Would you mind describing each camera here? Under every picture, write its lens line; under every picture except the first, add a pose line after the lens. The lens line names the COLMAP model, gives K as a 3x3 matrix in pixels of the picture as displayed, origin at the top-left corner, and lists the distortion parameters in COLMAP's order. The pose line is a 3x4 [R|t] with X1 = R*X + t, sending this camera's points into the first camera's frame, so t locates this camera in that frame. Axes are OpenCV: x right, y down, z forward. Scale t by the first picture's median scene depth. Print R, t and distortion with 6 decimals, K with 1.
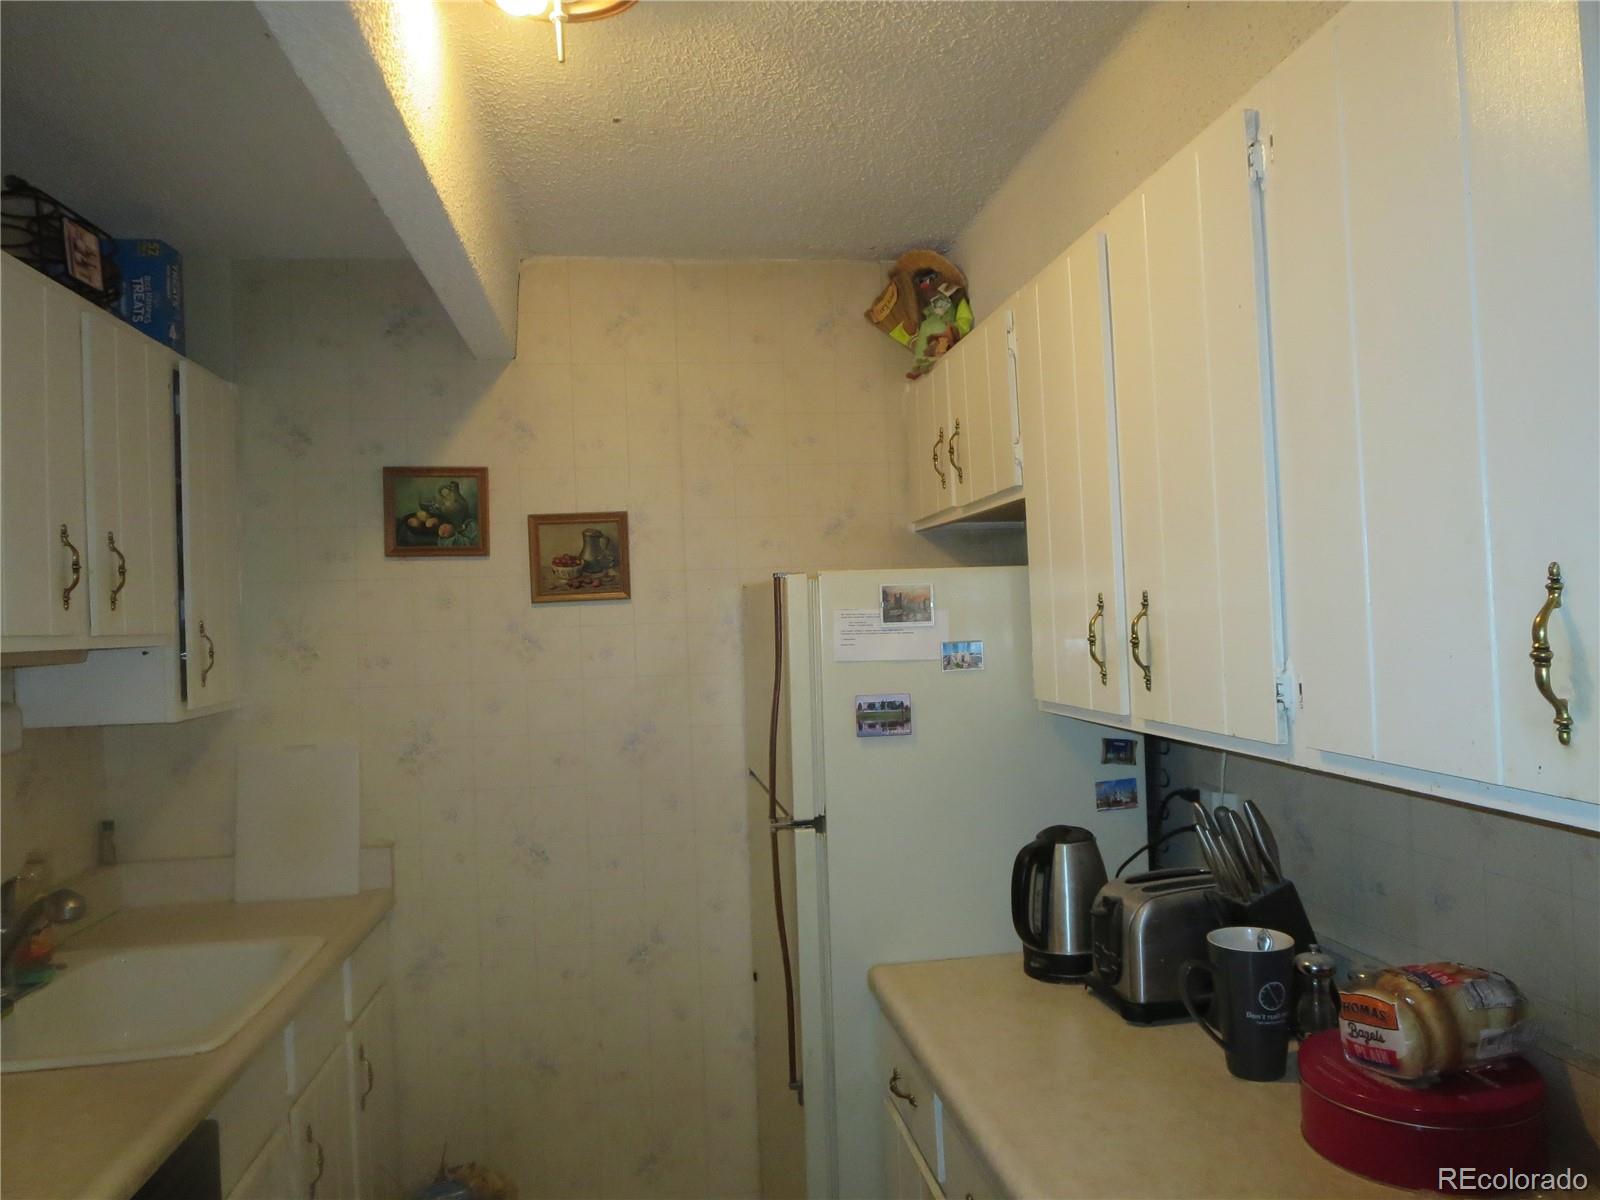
lens RADIAL K [[1128.4, 0, 800.7], [0, 1128.4, 600.9], [0, 0, 1]] dist [-0.019439, -0.008687]
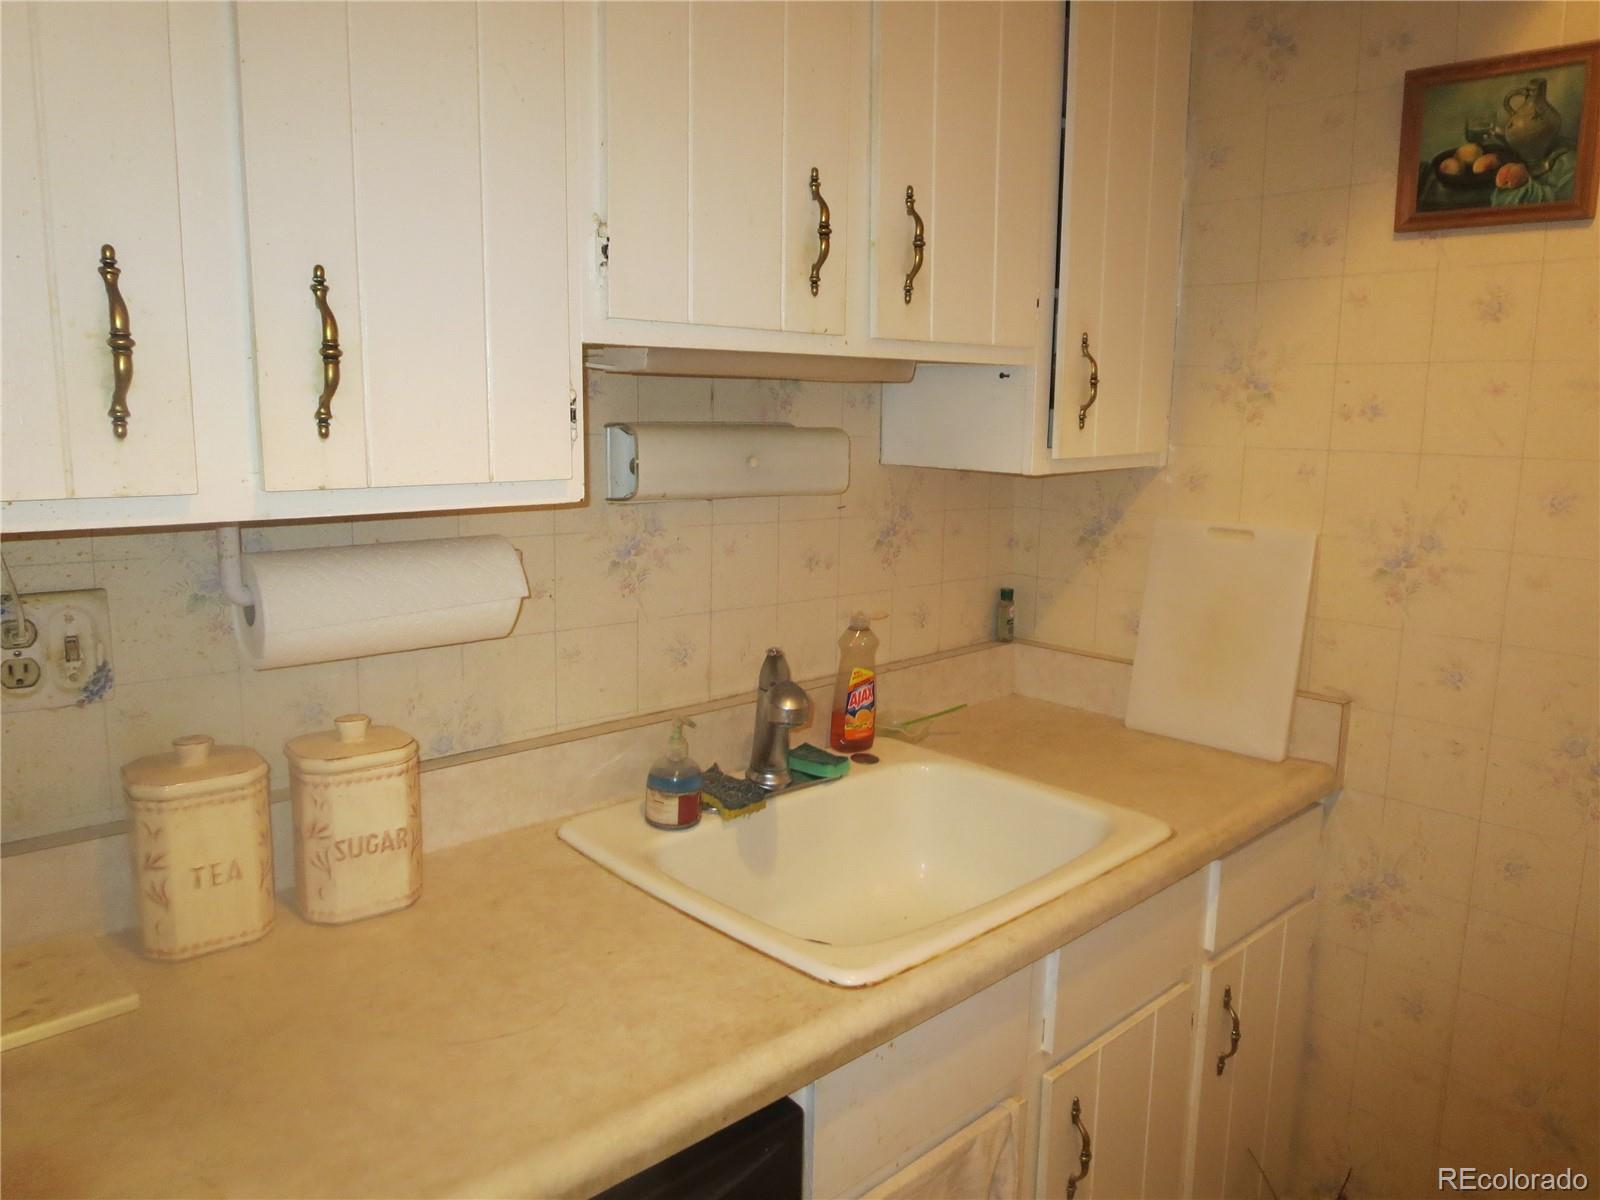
lens RADIAL K [[1128.4, 0, 800.5], [0, 1128.4, 602.5], [0, 0, 1]] dist [-0.019439, -0.008687]
pose [[0.575187, 0.184251, -0.797002, -0.043085], [-0.016560, 0.976726, 0.213848, 0.030628], [0.817854, -0.109804, 0.564852, 0.390820]]
